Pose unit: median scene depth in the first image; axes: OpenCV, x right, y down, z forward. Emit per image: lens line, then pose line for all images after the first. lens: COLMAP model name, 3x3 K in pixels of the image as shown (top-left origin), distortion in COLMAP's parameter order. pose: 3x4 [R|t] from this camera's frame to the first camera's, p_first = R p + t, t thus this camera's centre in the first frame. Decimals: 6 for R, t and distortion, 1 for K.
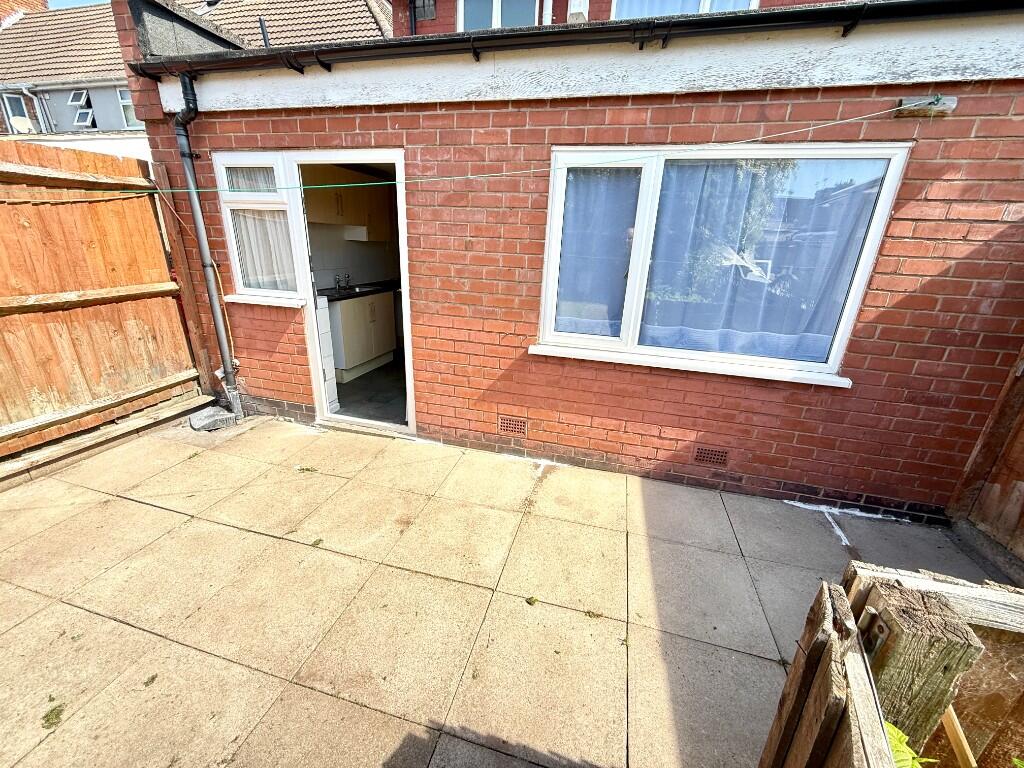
lens RADIAL K [[405.1, 0, 511.3], [0, 405.1, 383.7], [0, 0, 1]] dist [-0.008334, 0.001414]
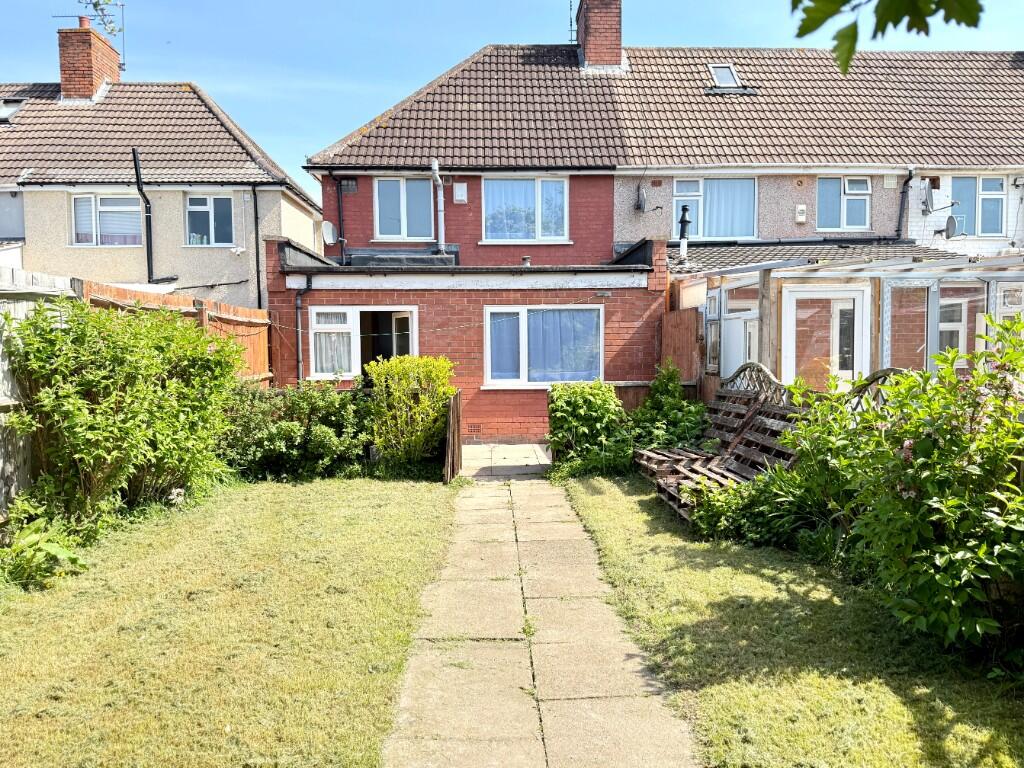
lens RADIAL K [[711.9, 0, 513.0], [0, 711.9, 385.0], [0, 0, 1]] dist [0.021760, -0.024932]
pose [[0.951179, -0.064860, 0.301748, -0.951608], [0.144527, 0.957456, -0.249779, 0.888834], [-0.272710, 0.281195, 0.920086, -2.598365]]
